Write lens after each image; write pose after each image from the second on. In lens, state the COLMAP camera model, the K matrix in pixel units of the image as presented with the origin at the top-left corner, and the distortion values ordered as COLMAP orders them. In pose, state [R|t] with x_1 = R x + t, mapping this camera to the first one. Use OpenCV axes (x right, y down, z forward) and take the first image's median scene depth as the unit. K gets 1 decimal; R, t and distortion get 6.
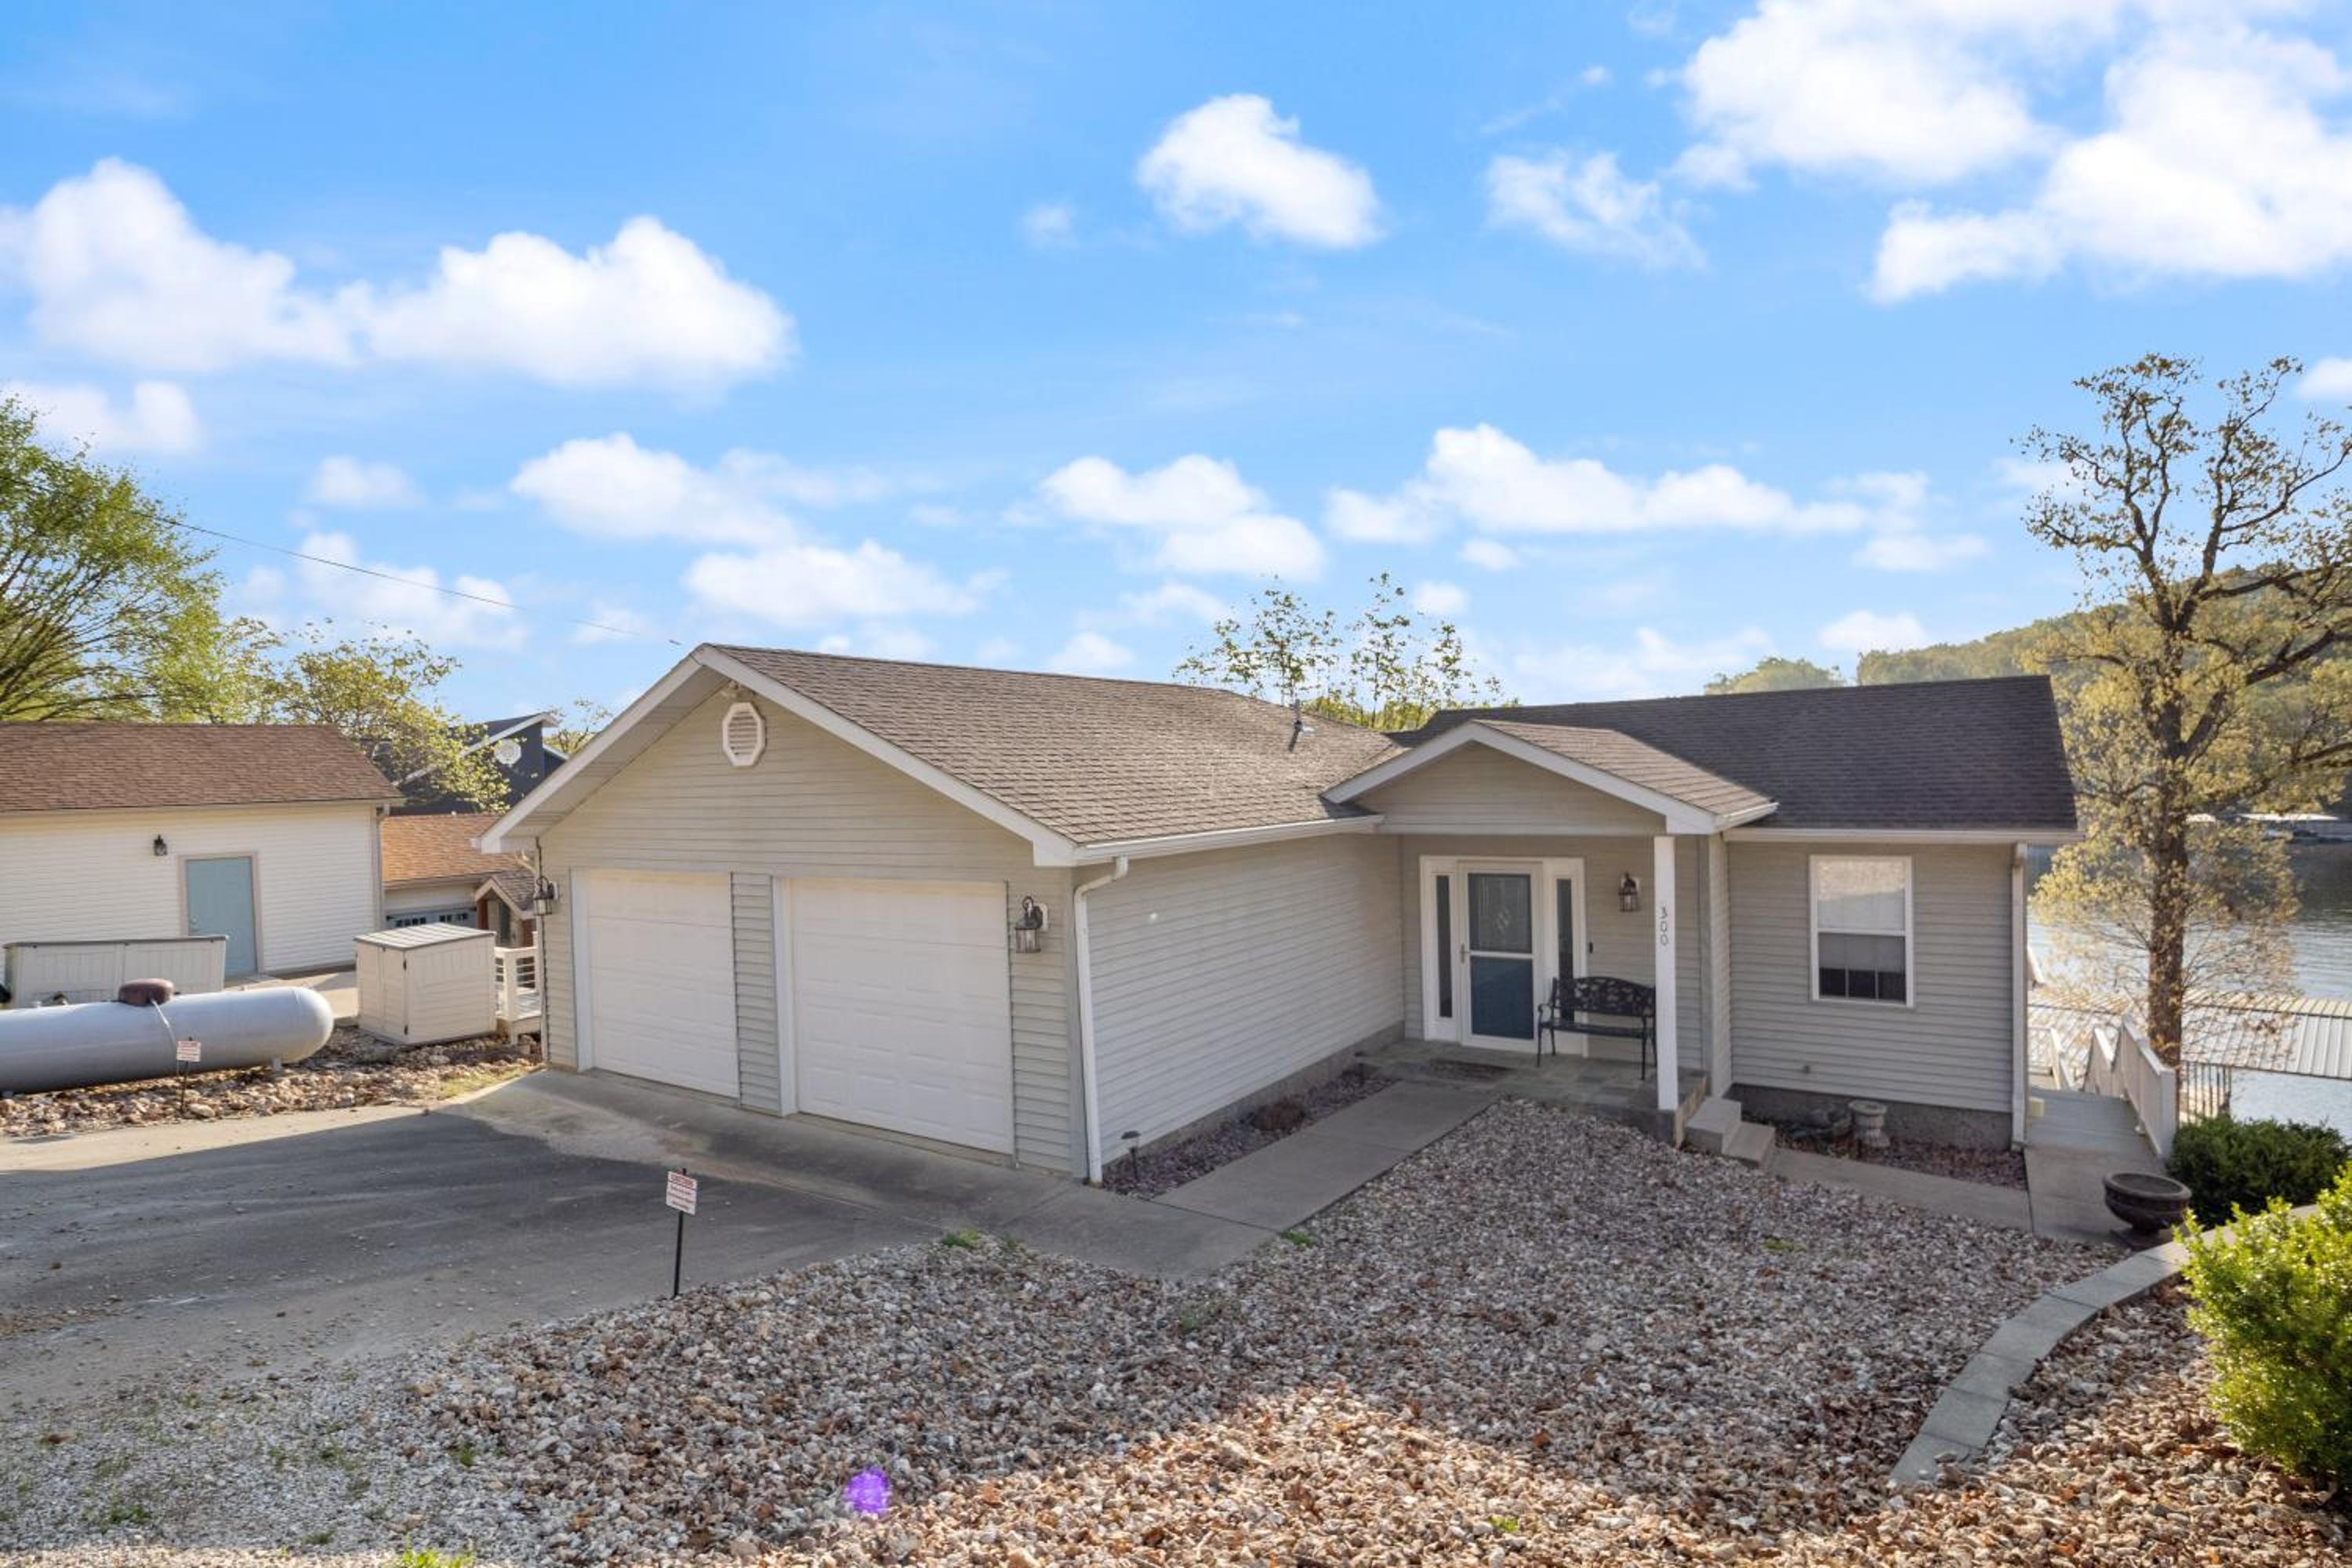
lens RADIAL K [[1167.8, 0, 1186.3], [0, 1167.8, 779.0], [0, 0, 1]] dist [-0.004073, -0.000906]
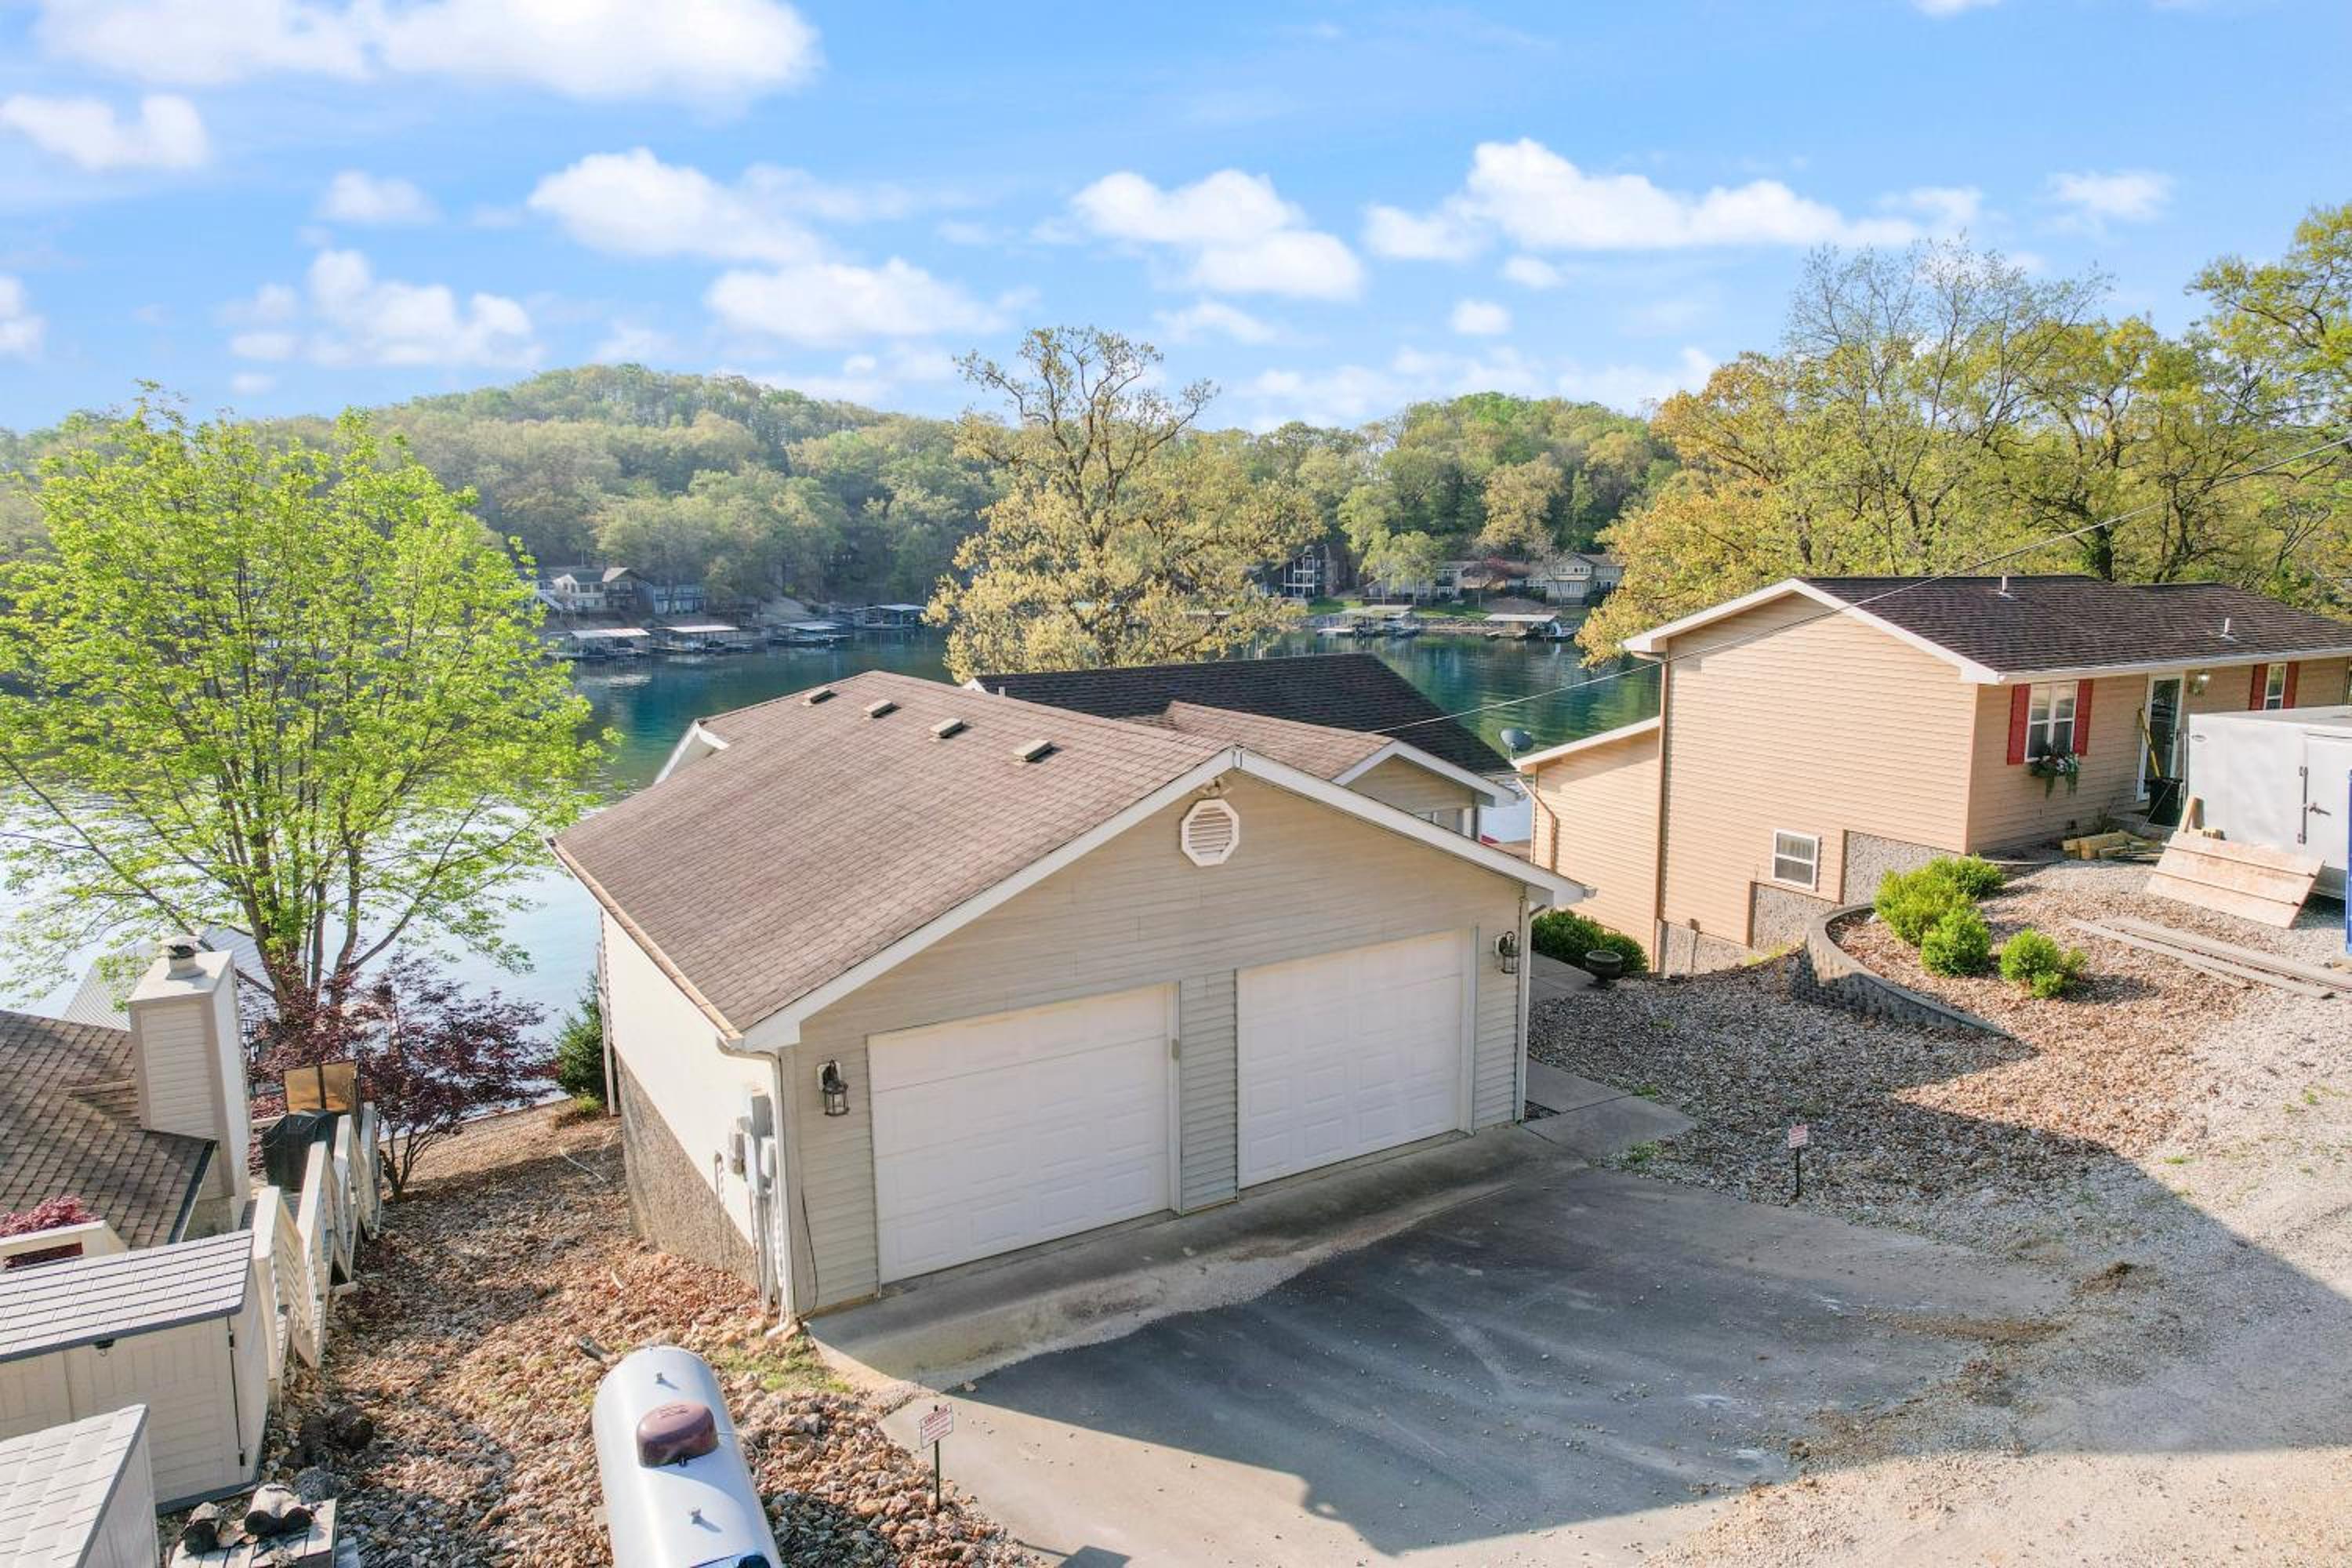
lens RADIAL K [[1472.4, 0, 1205.6], [0, 1472.4, 787.4], [0, 0, 1]] dist [-0.041621, 0.000803]
pose [[0.428233, -0.122880, 0.895275, -1.287478], [-0.002044, 0.990578, 0.136938, -0.211169], [-0.903666, -0.060472, 0.423947, 0.448969]]
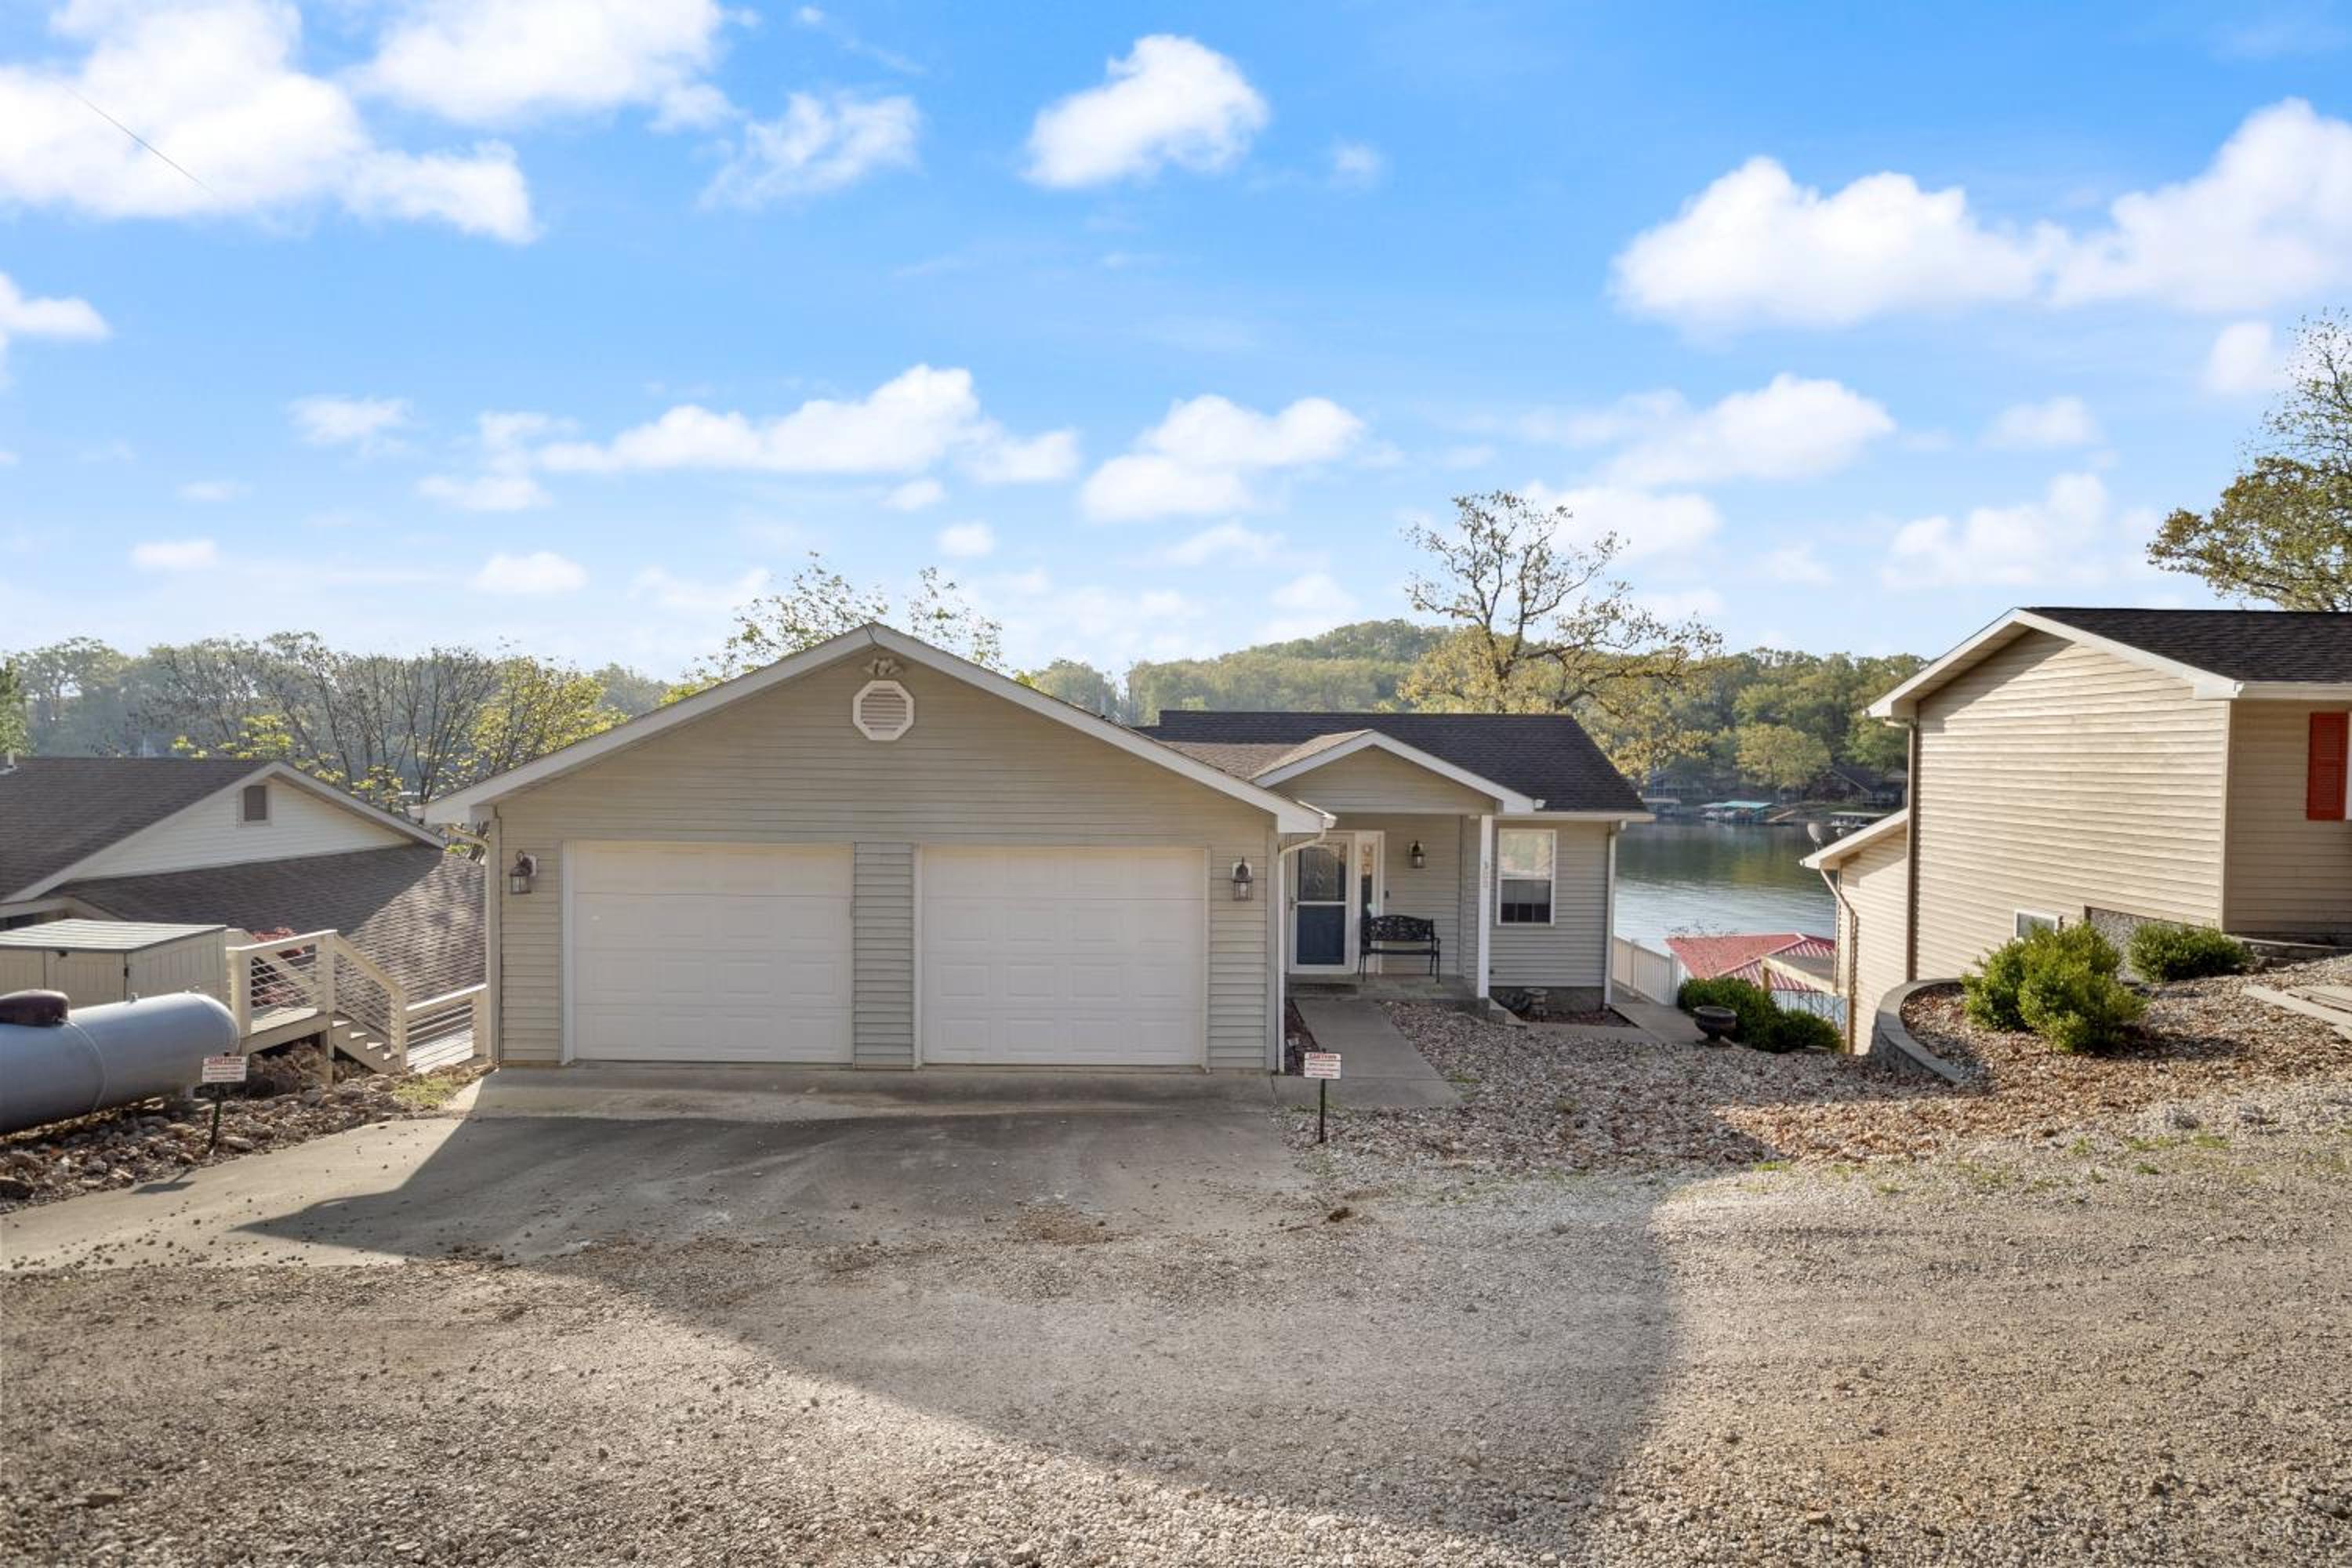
lens RADIAL K [[1166.1, 0, 1185.8], [0, 1166.1, 782.7], [0, 0, 1]] dist [-0.003601, -0.000630]
pose [[0.829936, 0.023685, 0.557356, -0.657619], [-0.034791, 0.999351, 0.009337, 0.006819], [-0.556773, -0.027140, 0.830221, -0.017167]]
